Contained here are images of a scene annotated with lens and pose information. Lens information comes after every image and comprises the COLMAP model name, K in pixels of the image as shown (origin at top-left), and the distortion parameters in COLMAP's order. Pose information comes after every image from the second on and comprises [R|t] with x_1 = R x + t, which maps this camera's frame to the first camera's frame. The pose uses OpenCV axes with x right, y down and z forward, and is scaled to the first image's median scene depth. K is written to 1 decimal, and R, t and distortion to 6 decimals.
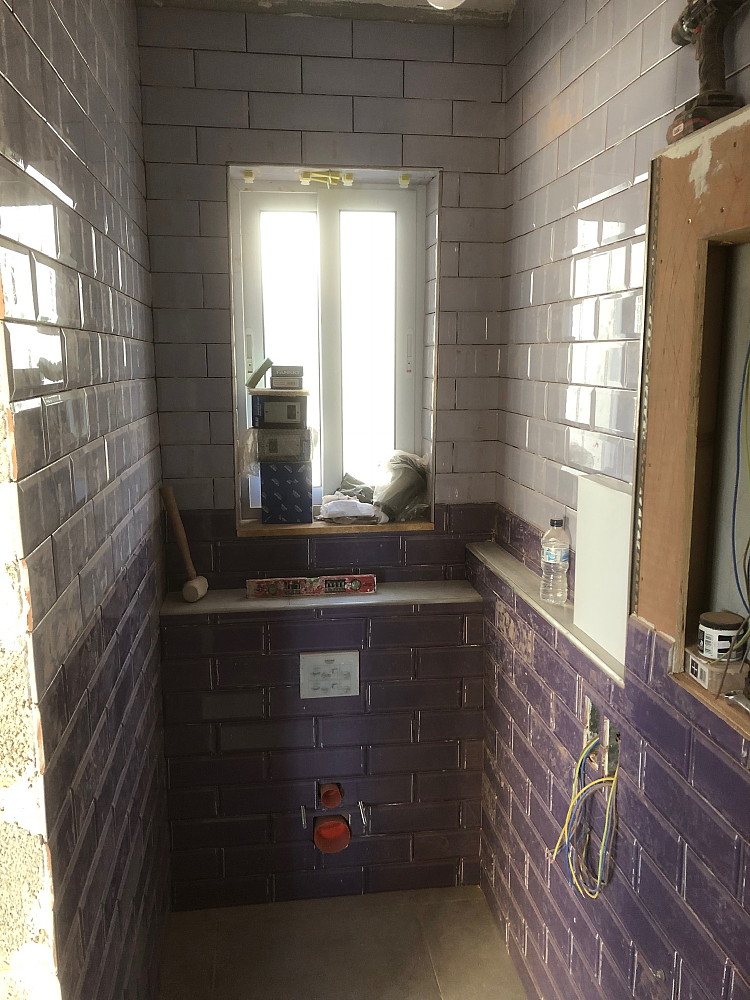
lens RADIAL K [[822.6, 0, 375.0], [0, 822.6, 500.0], [0, 0, 1]] dist [-0.000464, 0.001437]
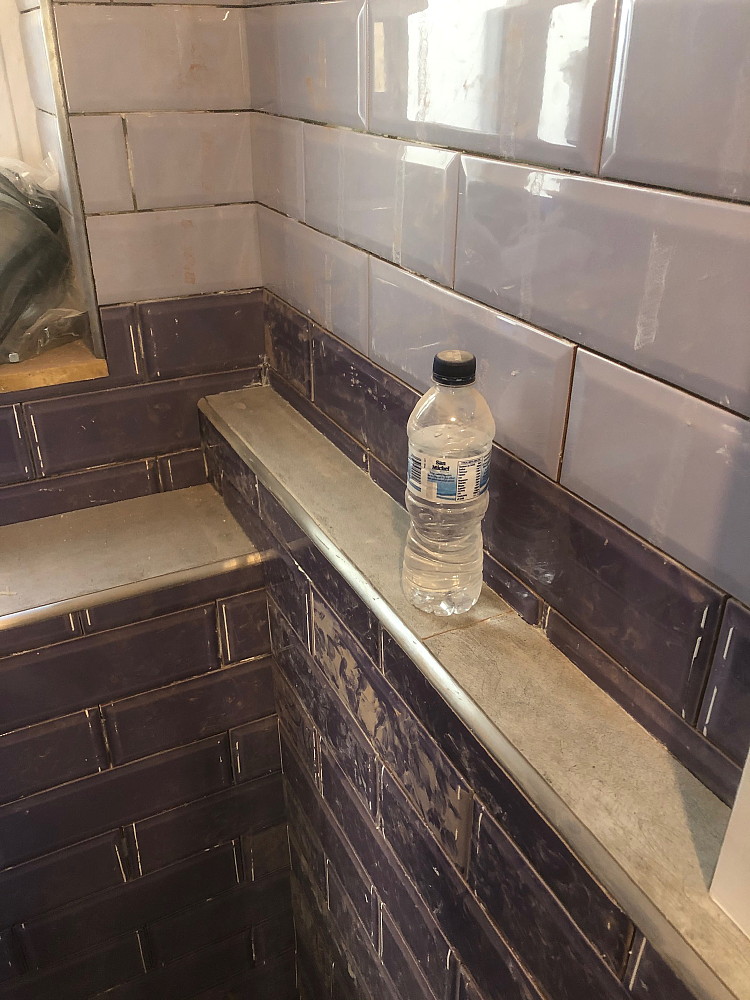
lens RADIAL K [[822.6, 0, 375.0], [0, 822.6, 500.0], [0, 0, 1]] dist [-0.000464, 0.001437]
pose [[0.948016, -0.145475, 0.283025, 0.077153], [0.048245, 0.944815, 0.324032, -0.026746], [-0.314545, -0.293533, 0.902718, 0.645450]]
